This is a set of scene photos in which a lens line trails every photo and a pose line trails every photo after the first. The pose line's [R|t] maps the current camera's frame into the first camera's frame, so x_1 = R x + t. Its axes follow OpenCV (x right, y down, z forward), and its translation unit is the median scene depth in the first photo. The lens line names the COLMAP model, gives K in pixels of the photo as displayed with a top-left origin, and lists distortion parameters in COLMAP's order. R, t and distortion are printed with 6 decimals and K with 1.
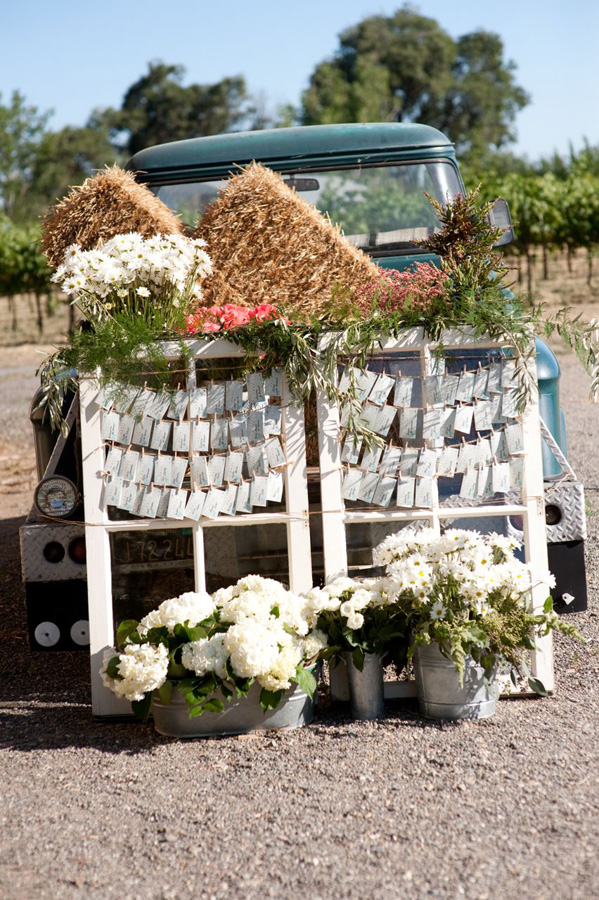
lens RADIAL K [[2160.4, 0, 299.5], [0, 2160.4, 450.0], [0, 0, 1]] dist [-0.033962, -0.251251]
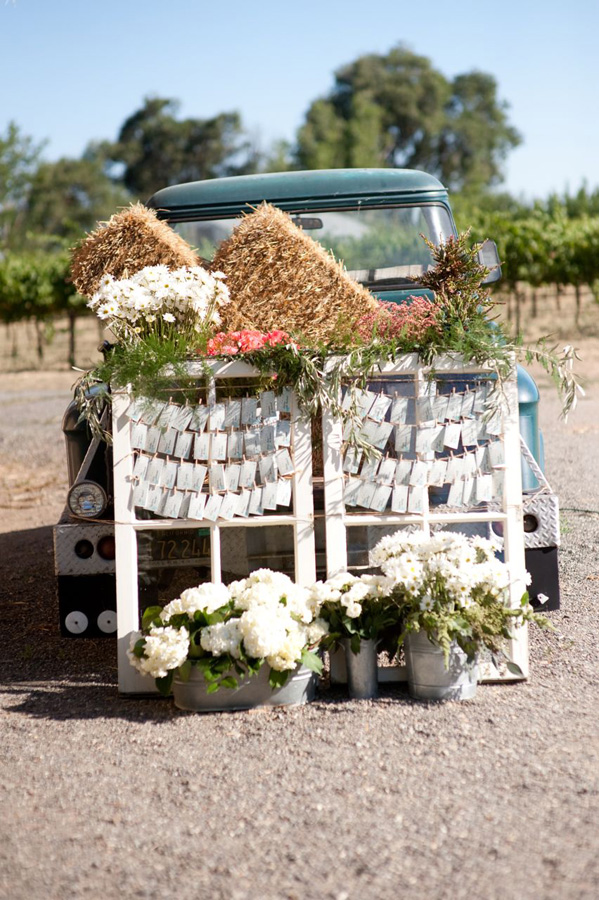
lens RADIAL K [[2160.4, 0, 299.5], [0, 2160.4, 450.0], [0, 0, 1]] dist [-0.033962, -0.251251]
pose [[0.999830, 0.017563, 0.005614, -0.009946], [-0.017472, 0.999723, -0.015798, 0.012557], [-0.005890, 0.015697, 0.999859, -0.127548]]
